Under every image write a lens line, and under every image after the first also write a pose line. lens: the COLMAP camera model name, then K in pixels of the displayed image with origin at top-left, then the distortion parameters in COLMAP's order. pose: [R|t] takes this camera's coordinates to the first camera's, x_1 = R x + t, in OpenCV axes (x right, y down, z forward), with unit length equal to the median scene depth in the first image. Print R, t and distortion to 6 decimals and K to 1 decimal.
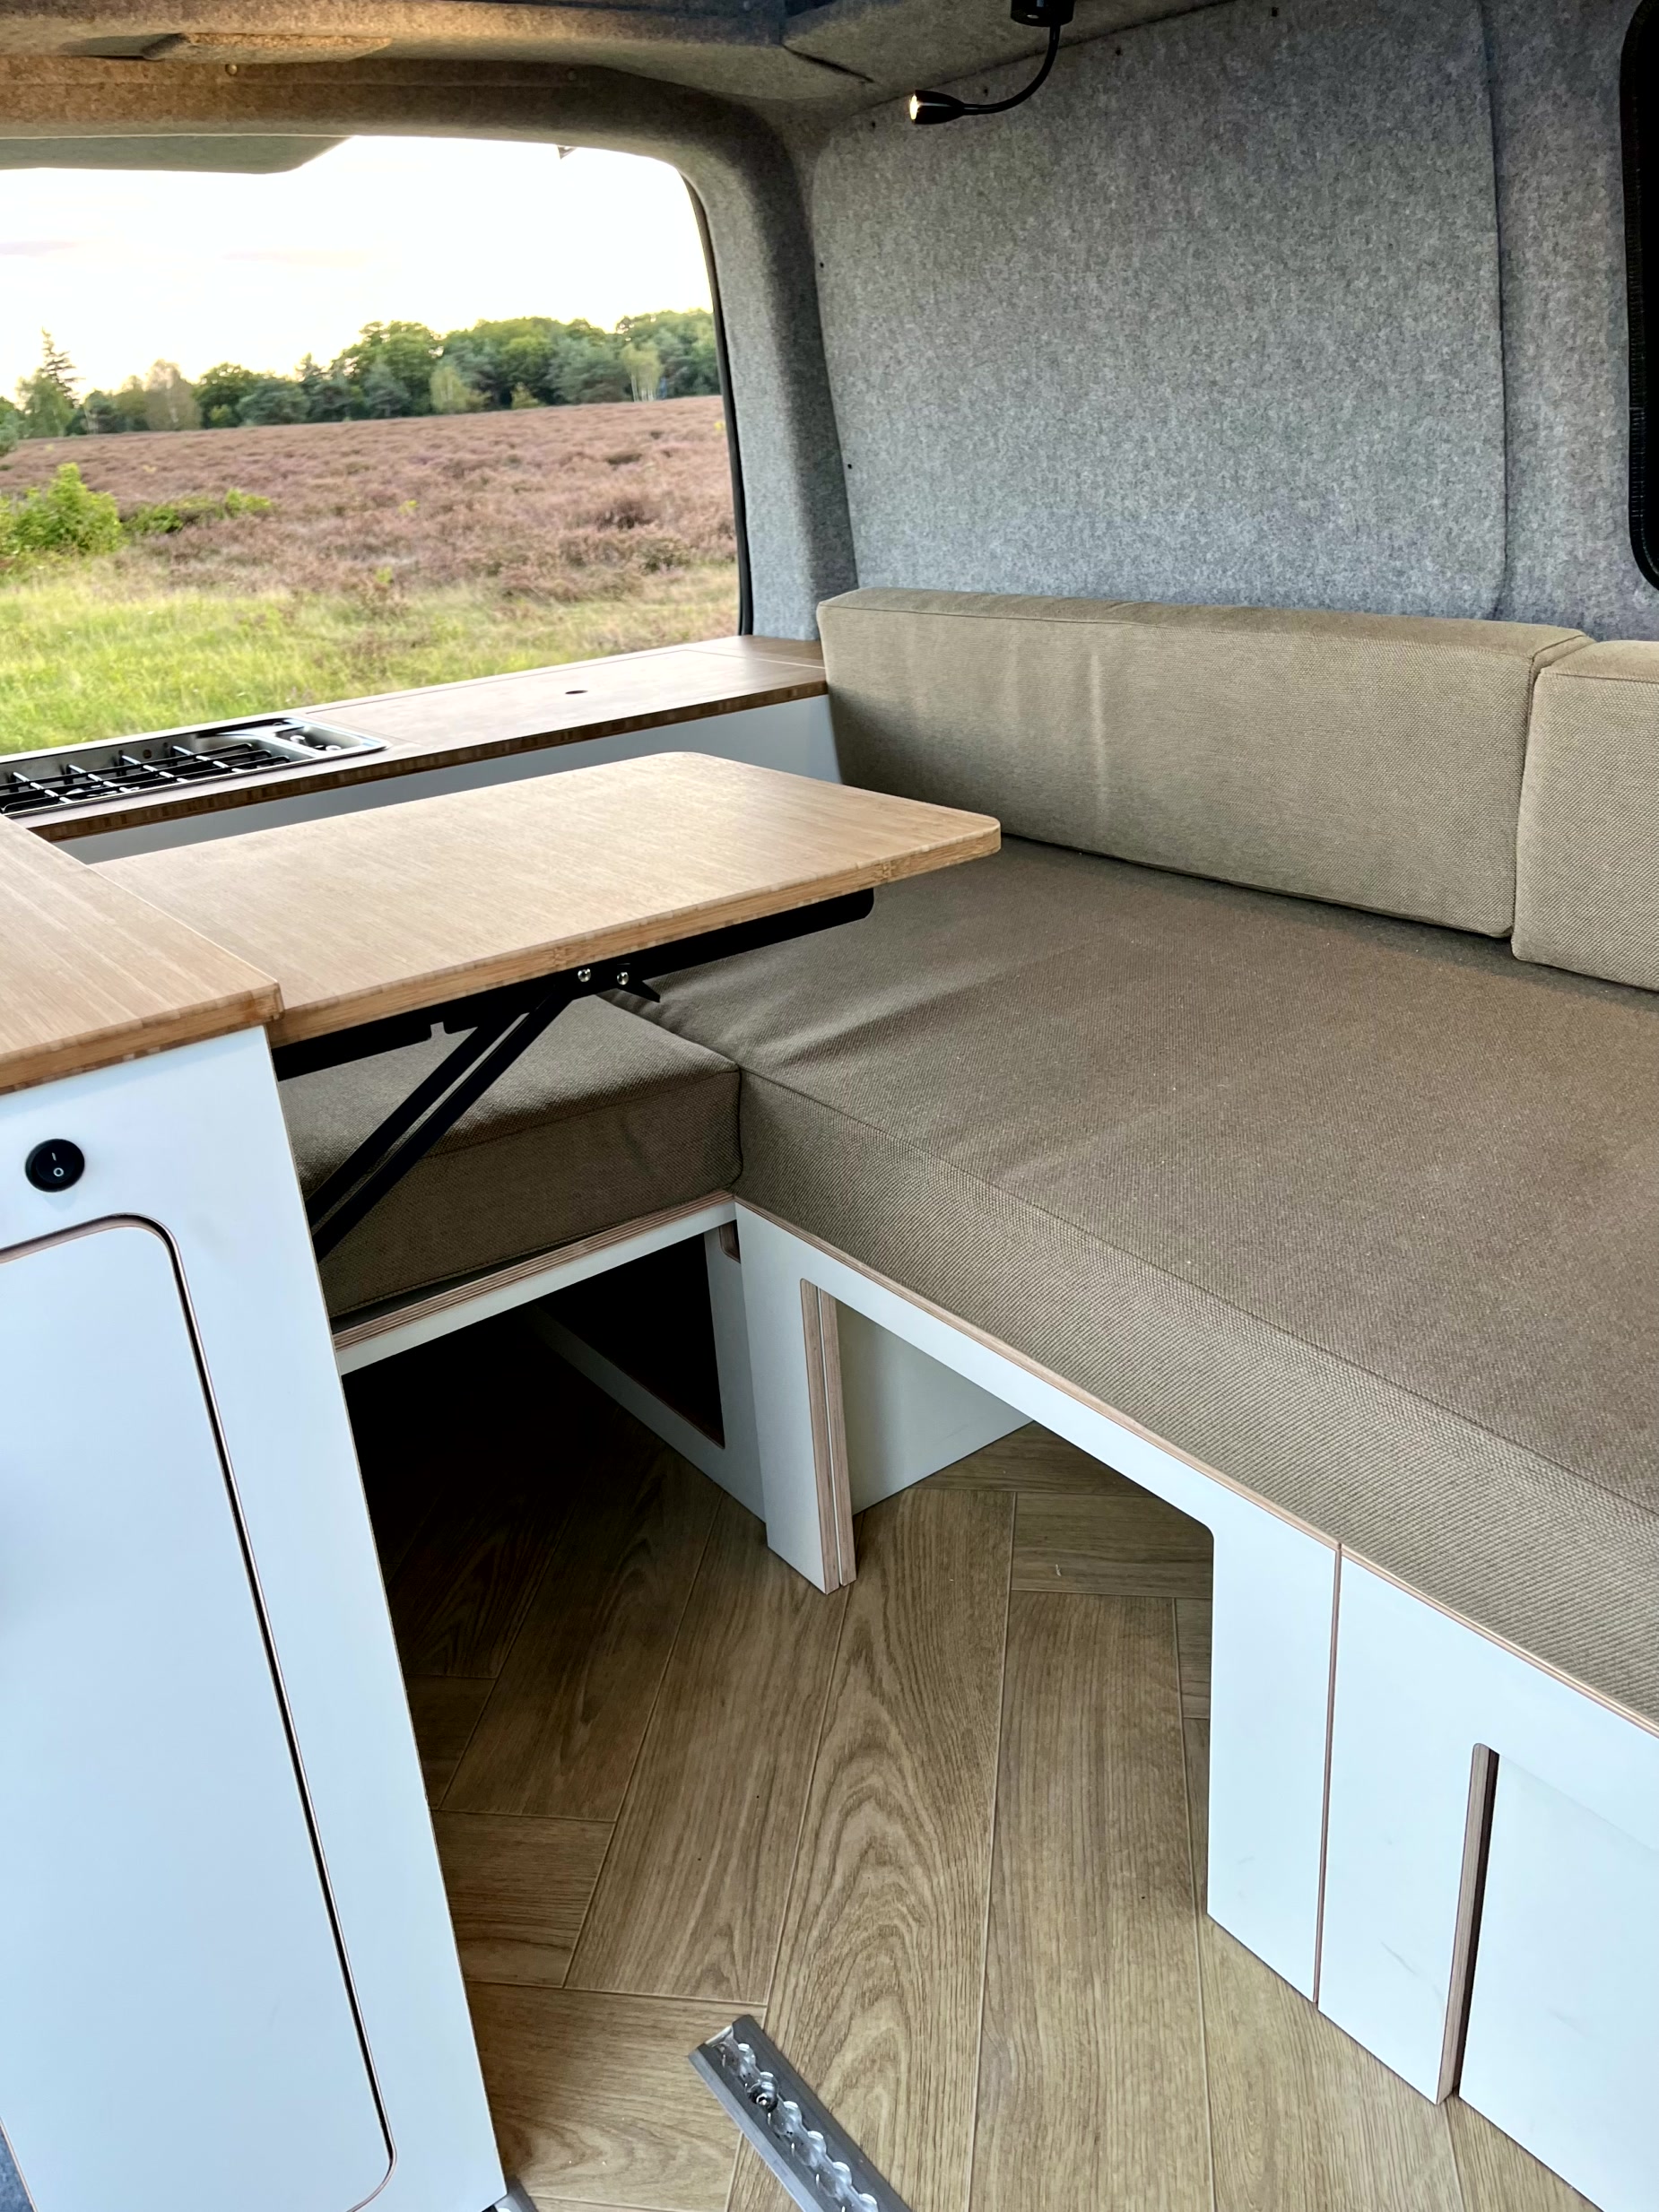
lens RADIAL K [[1679.1, 0, 815.2], [0, 1679.1, 1103.5], [0, 0, 1]] dist [0.082090, -0.114000]
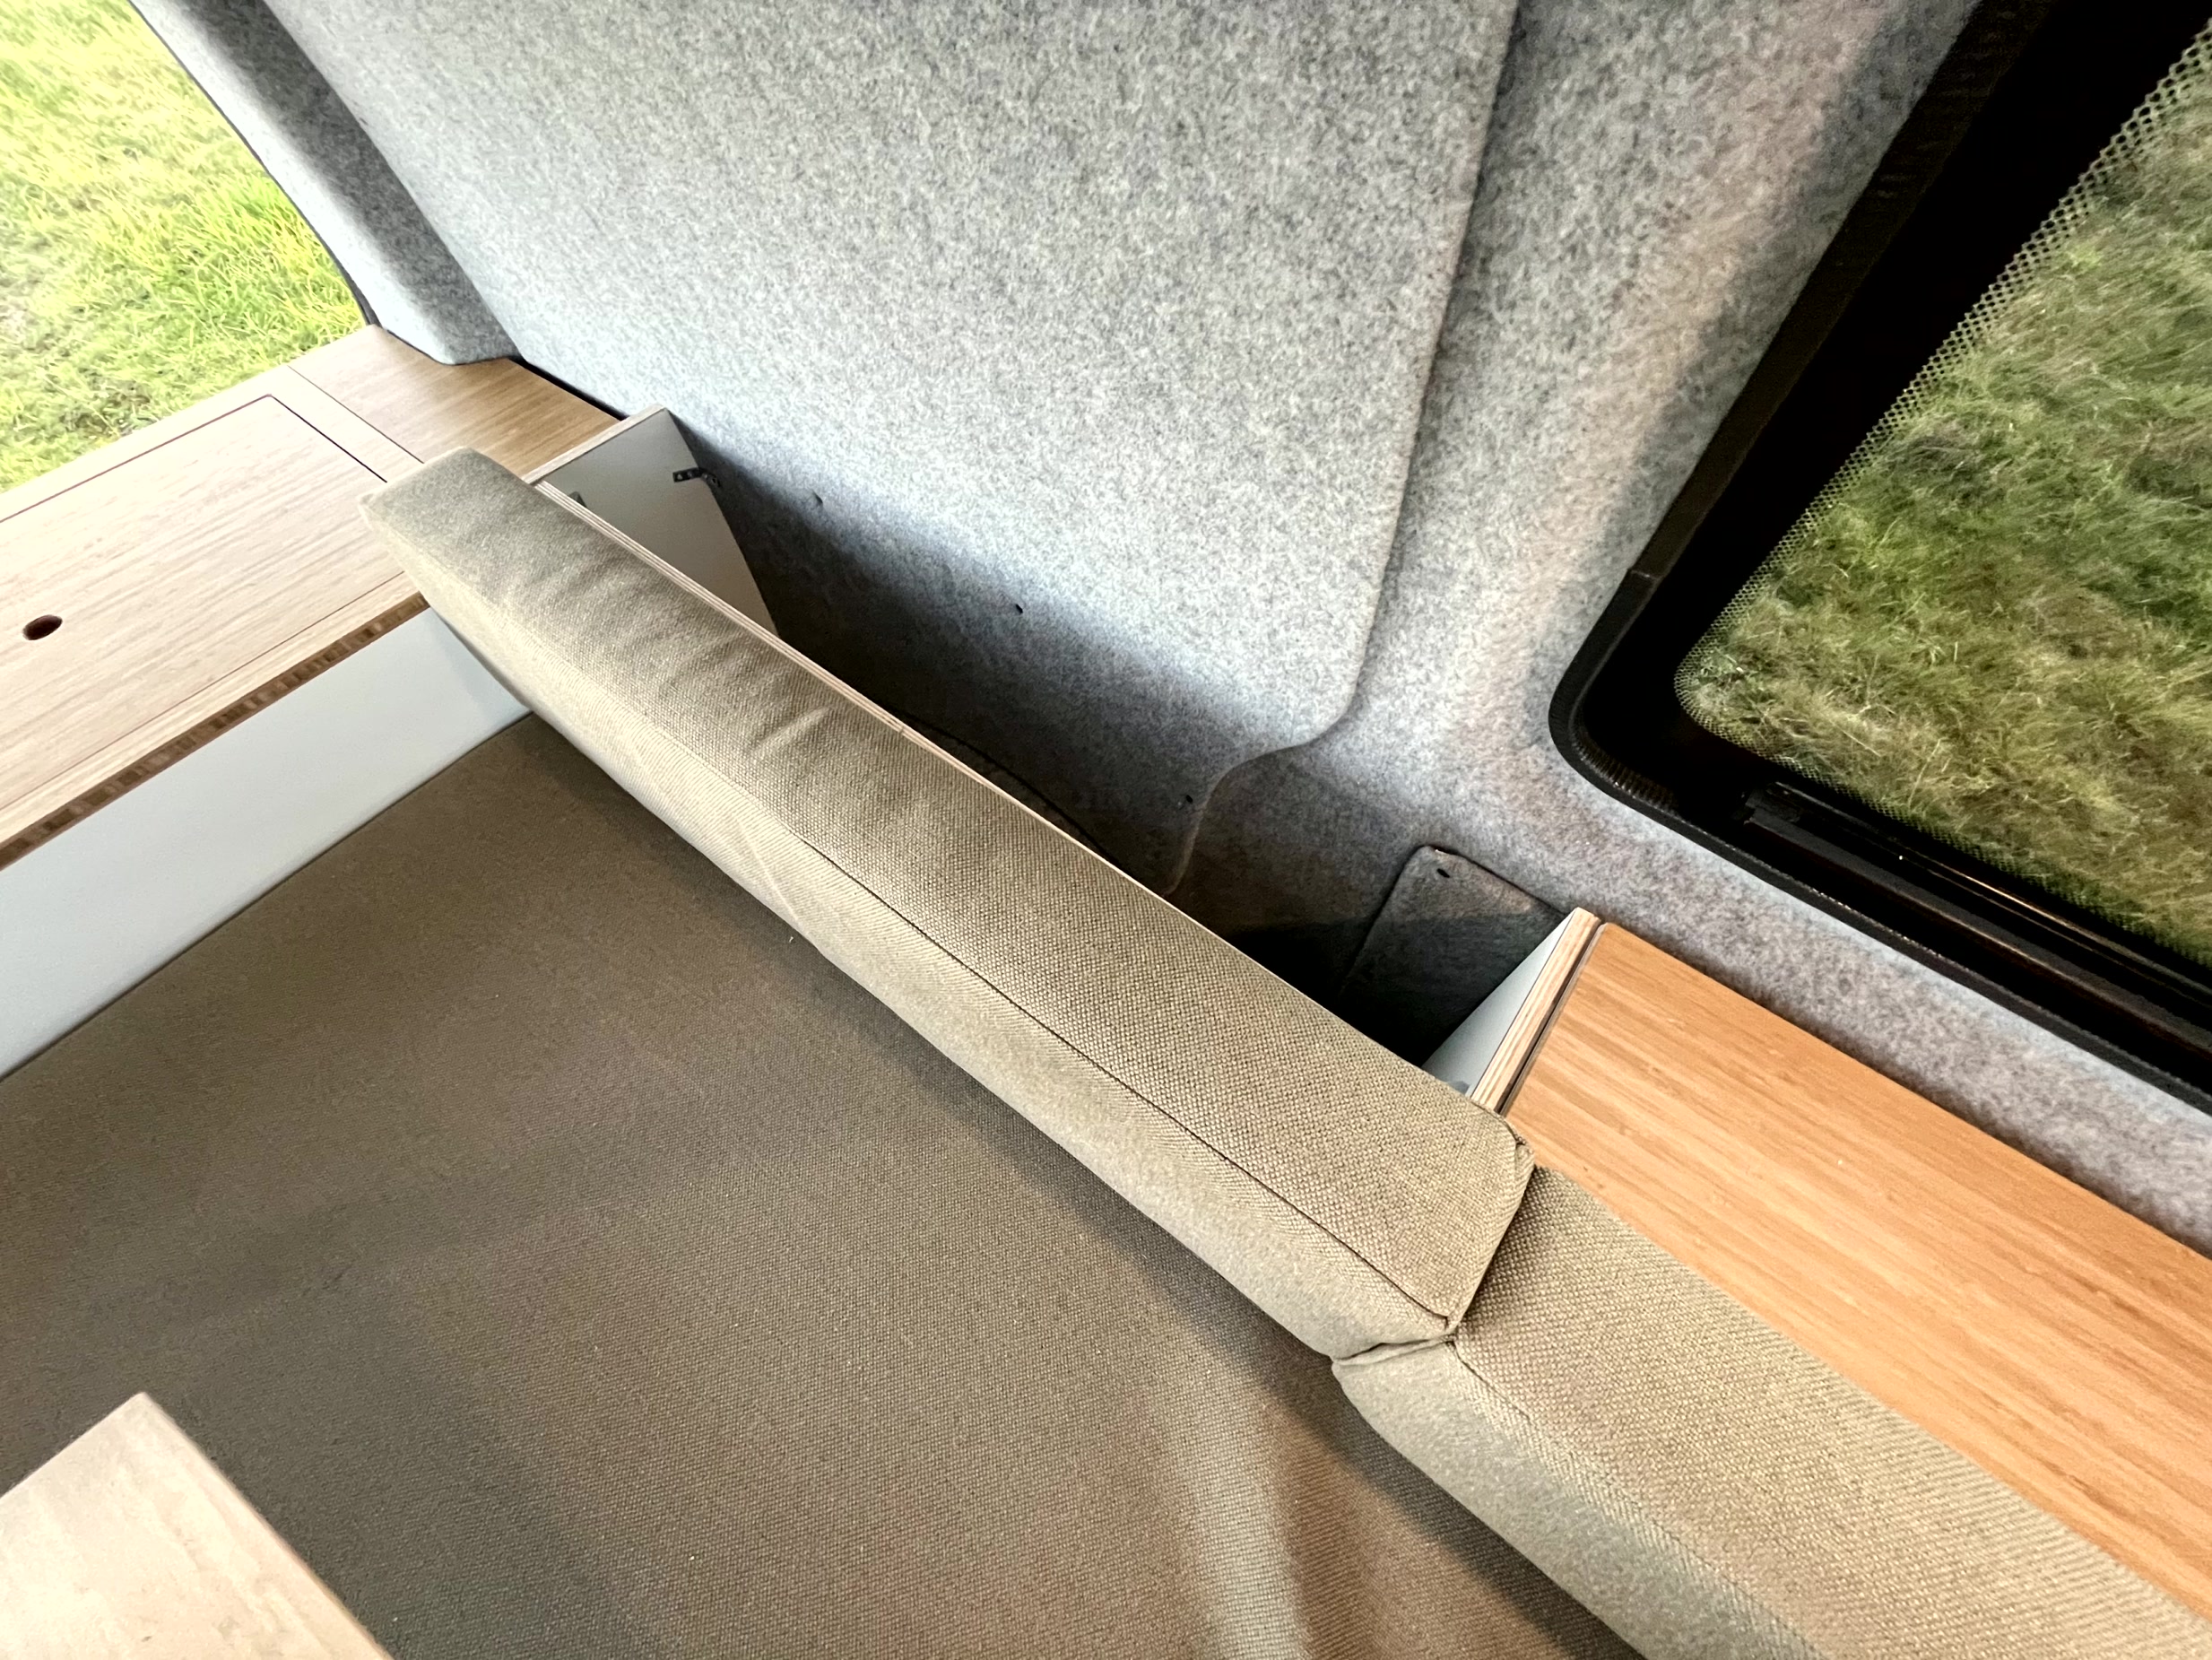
lens RADIAL K [[896.1, 0, 1097.8], [0, 896.1, 822.2], [0, 0, 1]] dist [-0.001927, -0.000586]
pose [[0.963165, -0.192338, 0.187932, 0.230913], [0.054620, 0.824226, 0.563621, -0.447136], [-0.263304, -0.532595, 0.804371, 0.697490]]
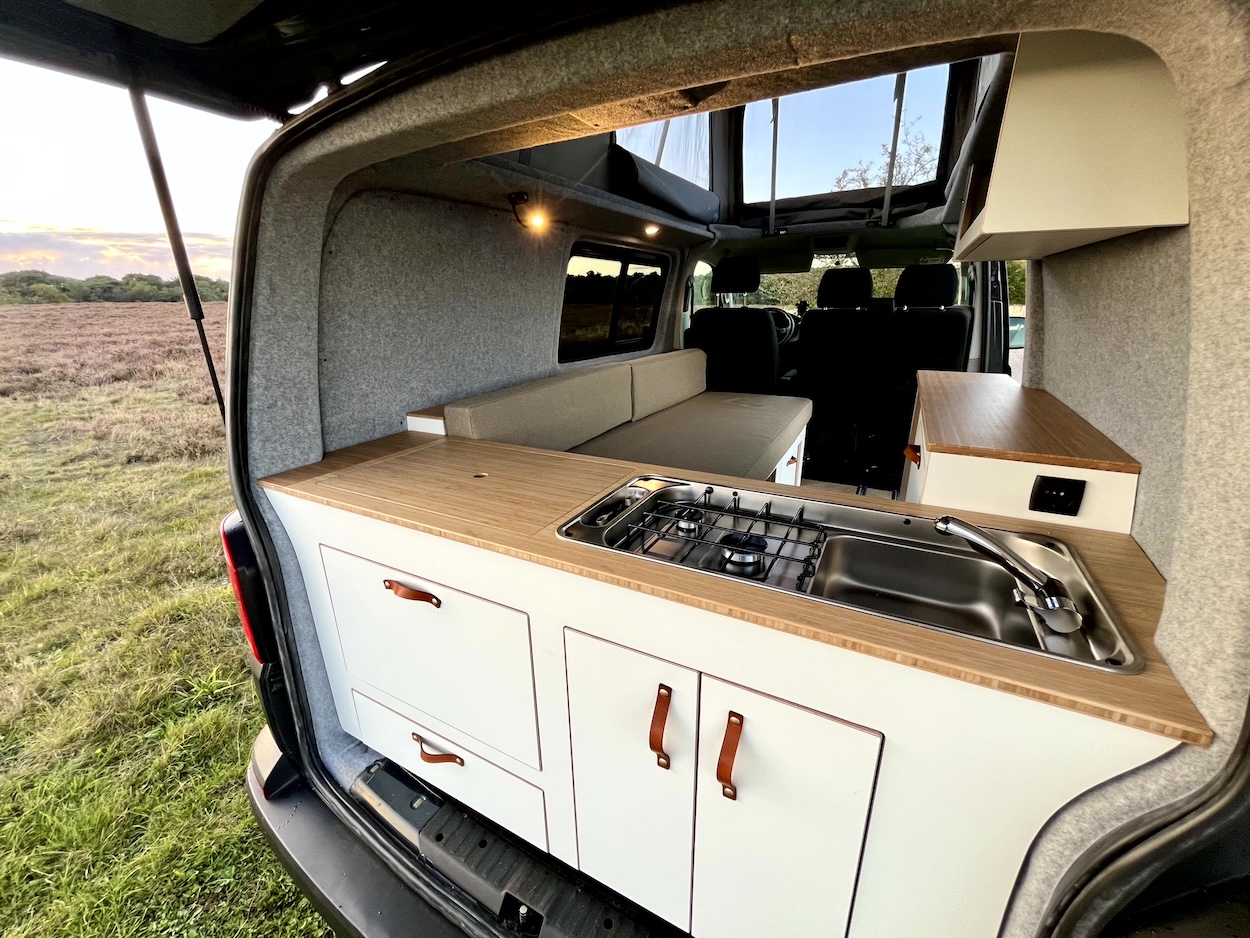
lens RADIAL K [[506.3, 0, 620.4], [0, 506.3, 464.6], [0, 0, 1]] dist [-0.001927, -0.000586]
pose [[-0.420651, -0.202814, 0.884262, -0.815087], [0.396469, 0.835595, 0.380256, -0.488274], [-0.816006, 0.510537, -0.271084, 1.274217]]
